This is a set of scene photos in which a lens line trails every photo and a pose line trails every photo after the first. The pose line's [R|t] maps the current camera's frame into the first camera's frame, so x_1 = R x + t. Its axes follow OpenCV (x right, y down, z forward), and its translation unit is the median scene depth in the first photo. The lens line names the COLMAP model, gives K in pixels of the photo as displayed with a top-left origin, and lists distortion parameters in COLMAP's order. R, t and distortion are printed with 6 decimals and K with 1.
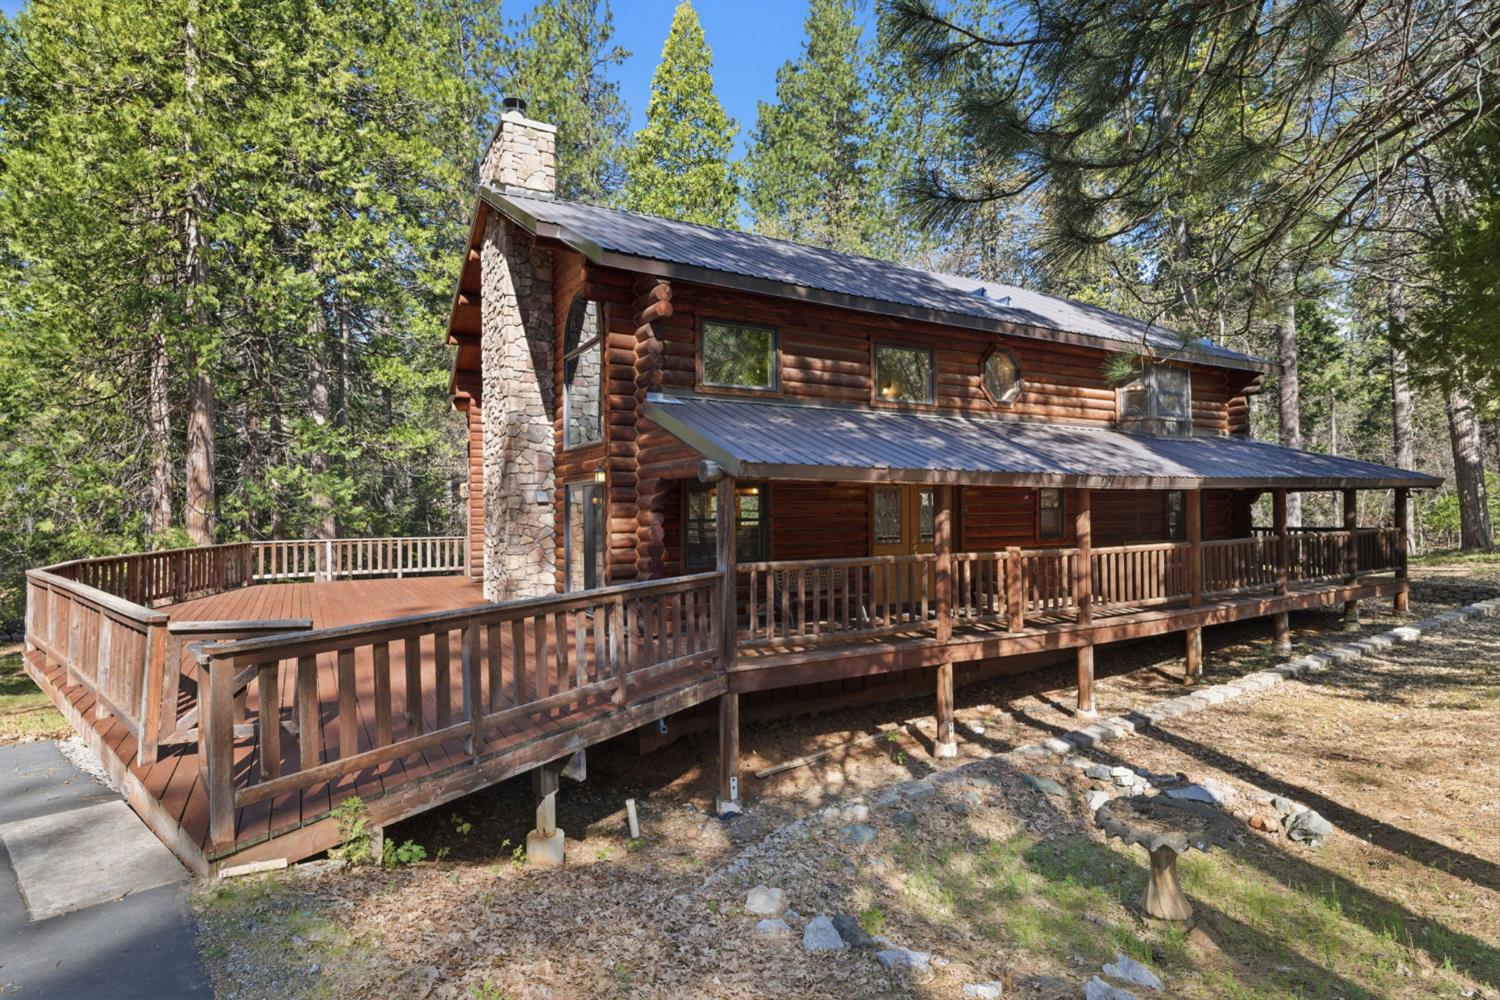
lens RADIAL K [[735.5, 0, 743.0], [0, 735.5, 508.0], [0, 0, 1]] dist [0.000149, -0.000580]
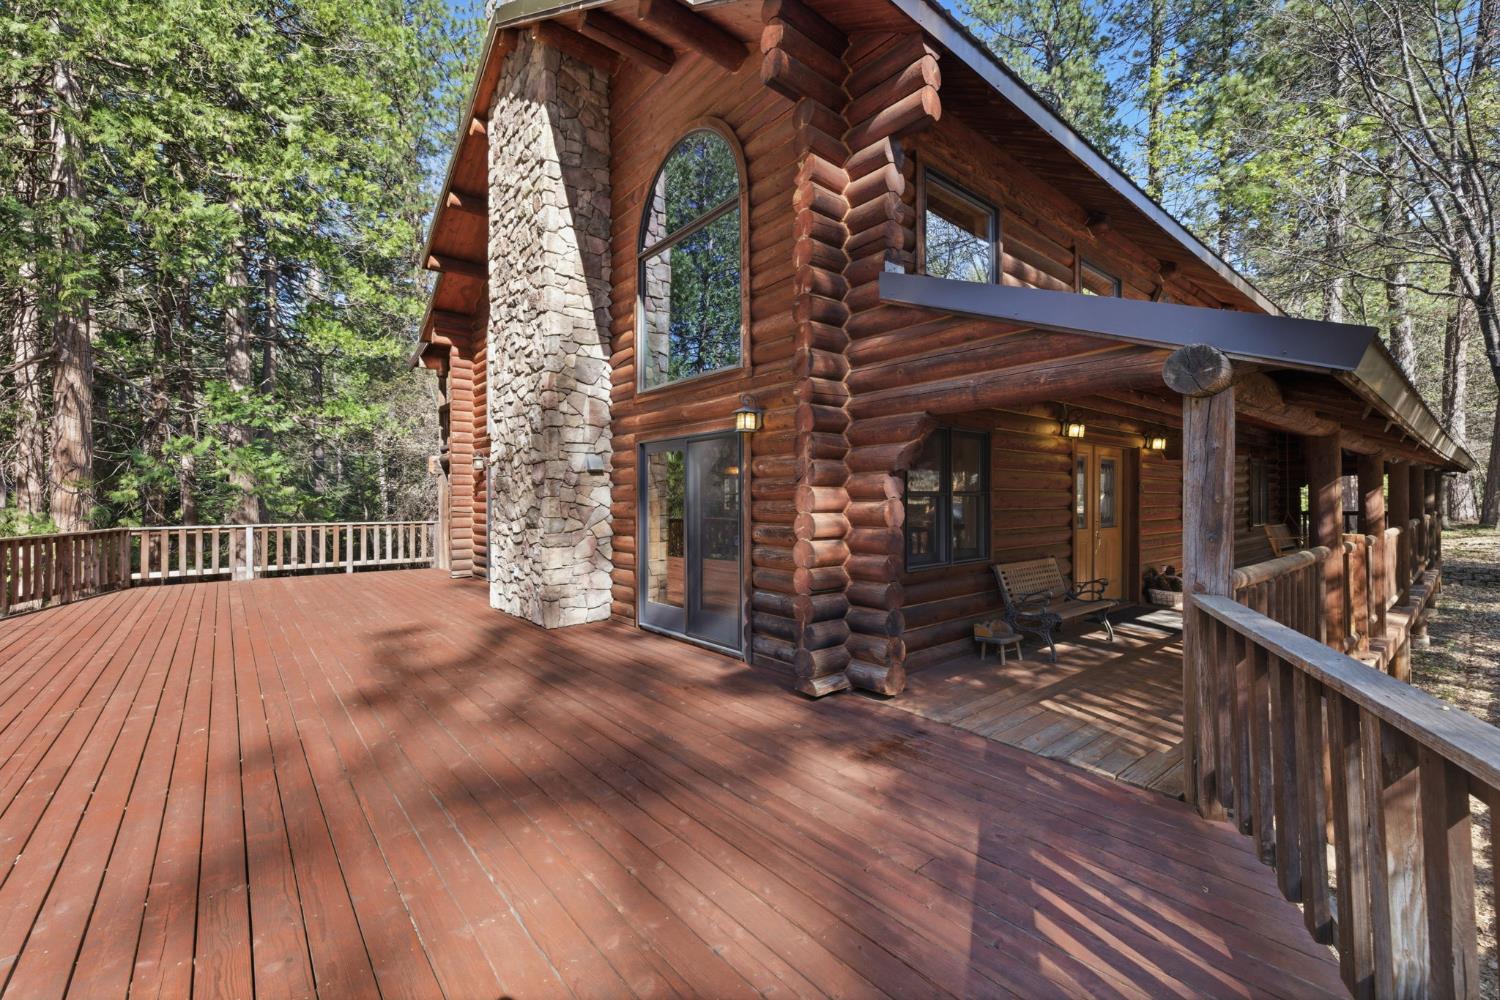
lens RADIAL K [[621.8, 0, 754.4], [0, 621.8, 499.3], [0, 0, 1]] dist [0.006057, -0.001033]
pose [[0.986447, 0.006162, 0.163962, -0.136133], [-0.006519, 0.999977, 0.001638, 0.010678], [-0.163948, -0.002685, 0.986465, 0.246111]]
